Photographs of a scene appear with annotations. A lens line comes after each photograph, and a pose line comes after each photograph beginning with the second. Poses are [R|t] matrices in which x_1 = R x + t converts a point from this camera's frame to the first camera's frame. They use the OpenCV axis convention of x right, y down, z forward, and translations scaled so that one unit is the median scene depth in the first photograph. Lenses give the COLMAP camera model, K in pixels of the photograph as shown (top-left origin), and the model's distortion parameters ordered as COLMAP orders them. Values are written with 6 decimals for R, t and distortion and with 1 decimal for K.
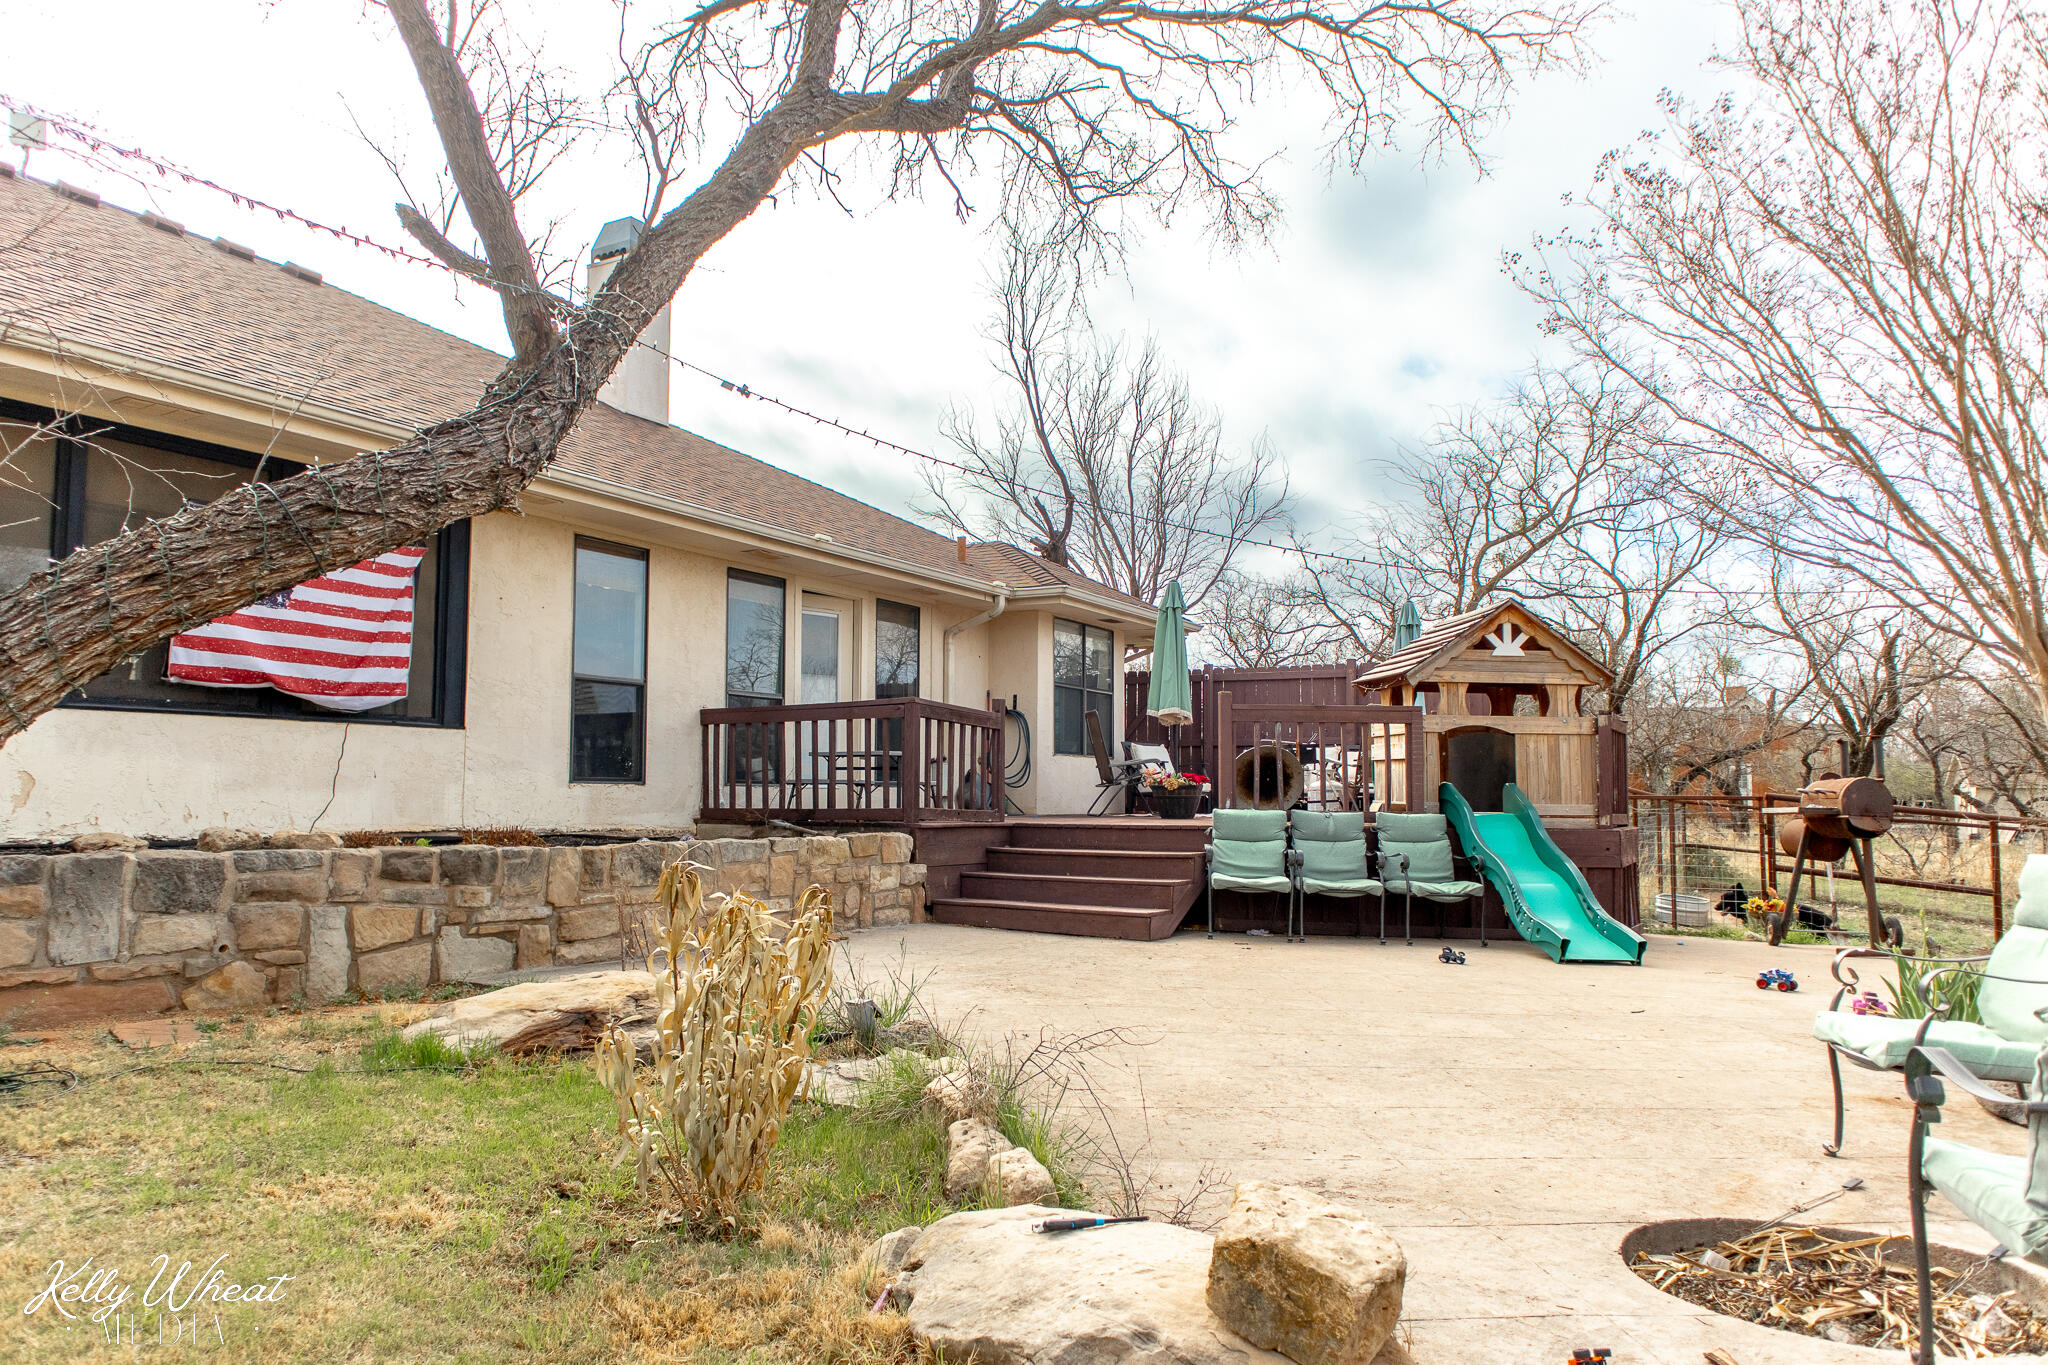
lens RADIAL K [[1391.7, 0, 1024.3], [0, 1391.7, 700.5], [0, 0, 1]] dist [-0.004387, -0.001964]
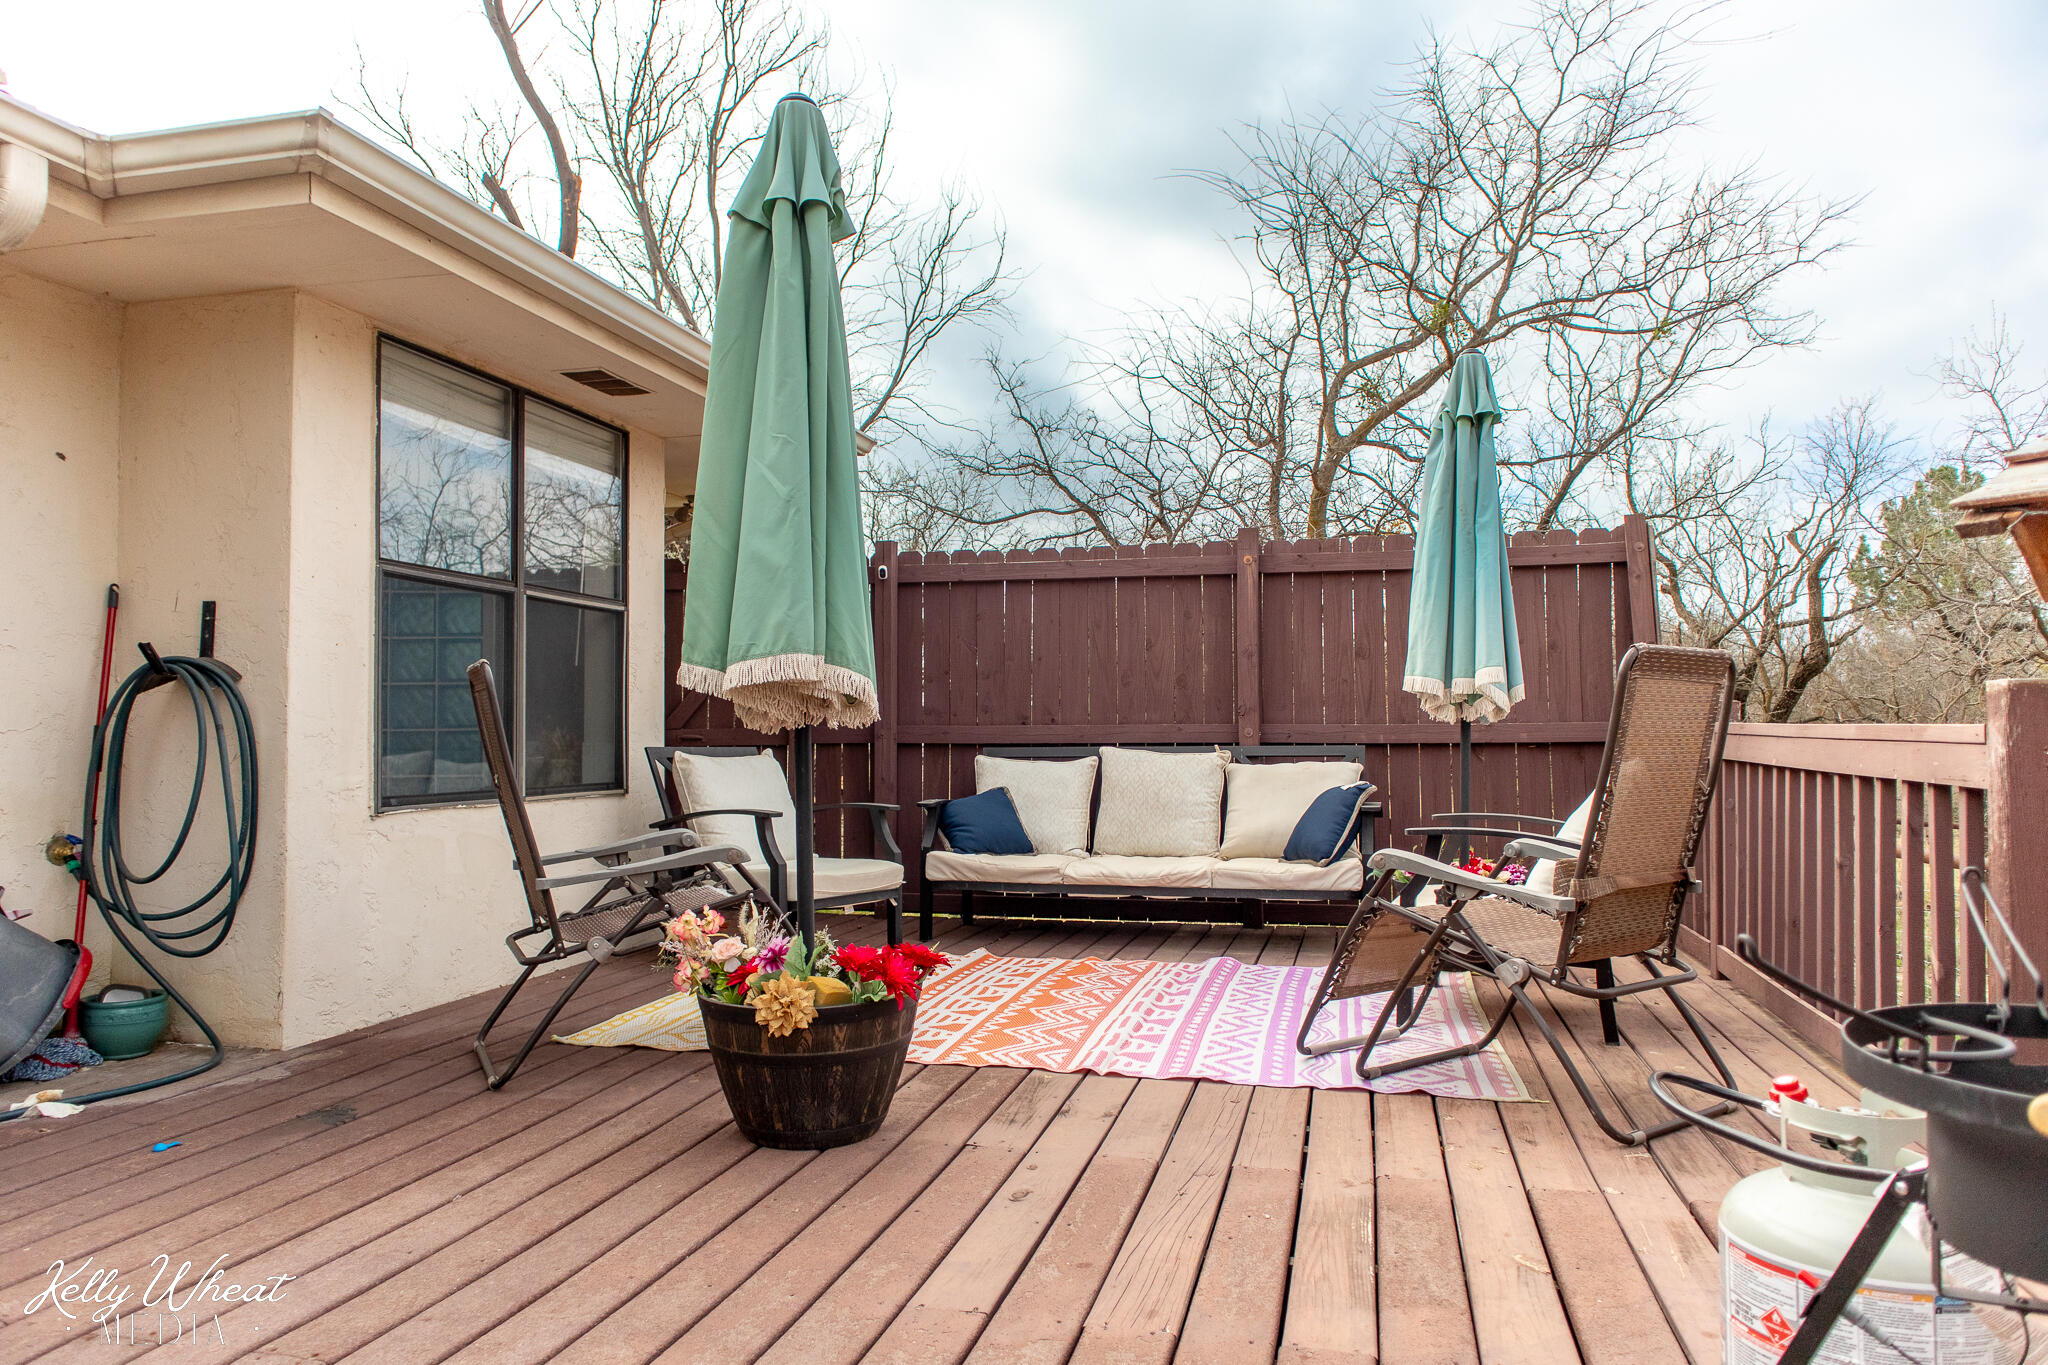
lens RADIAL K [[1391.7, 0, 1018.3], [0, 1391.7, 693.6], [0, 0, 1]] dist [-0.004387, -0.001964]
pose [[0.966282, -0.005143, 0.257436, 0.105374], [-0.005234, 0.999202, 0.039609, 0.003055], [-0.257435, -0.039621, 0.965483, 0.967290]]
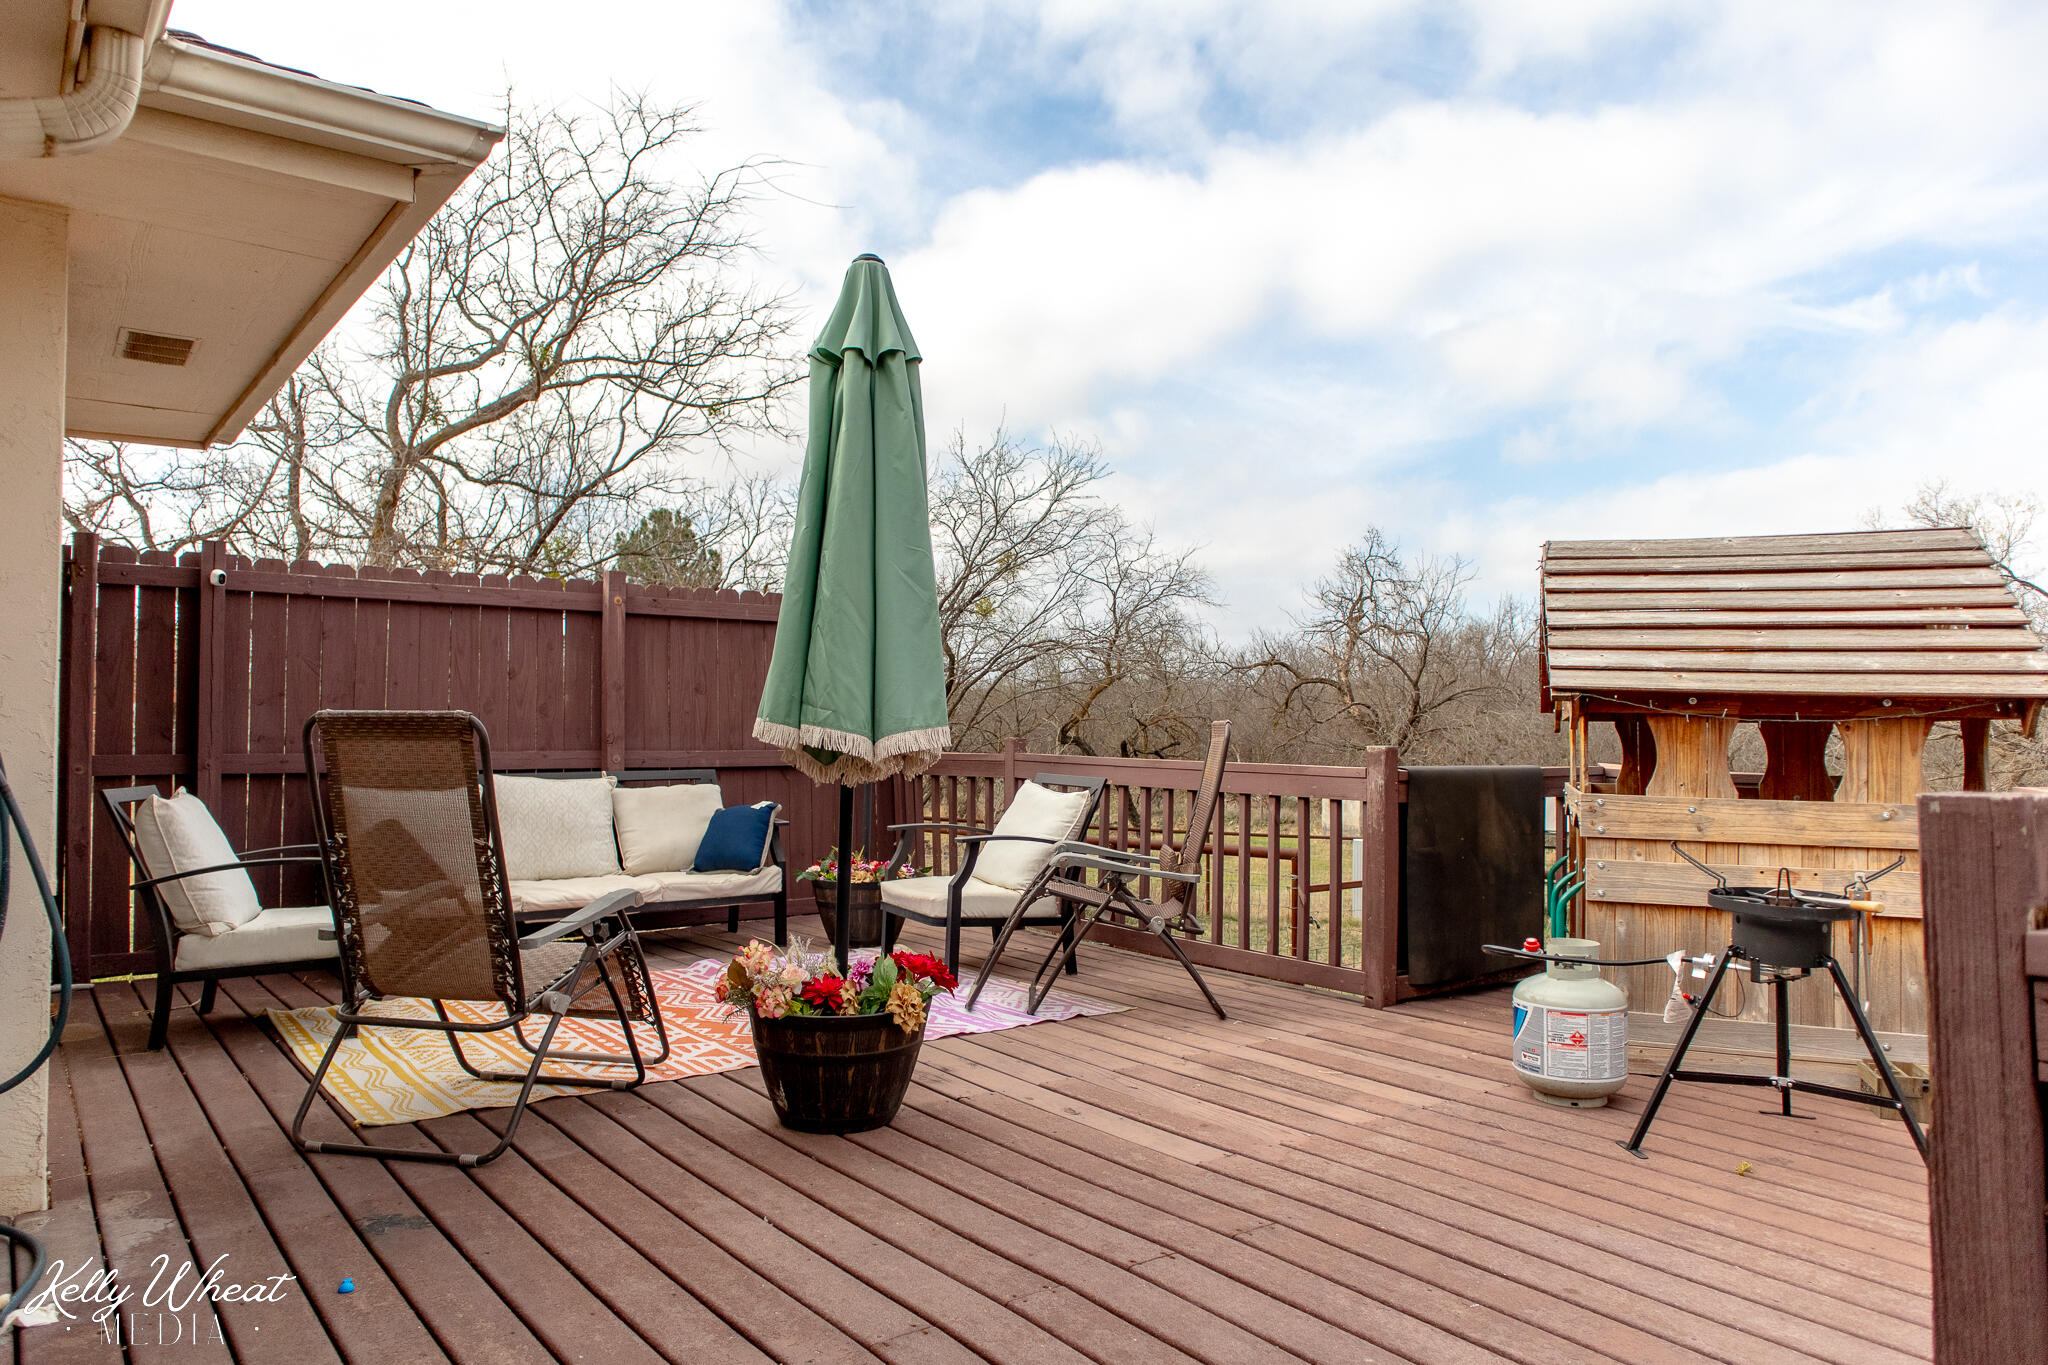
lens RADIAL K [[1391.7, 0, 1027.1], [0, 1391.7, 683.5], [0, 0, 1]] dist [-0.004387, -0.001964]
pose [[0.410975, 0.021086, 0.911403, -0.152130], [-0.060380, 0.998167, 0.004133, -0.006410], [-0.909645, -0.056729, 0.411495, 1.071665]]
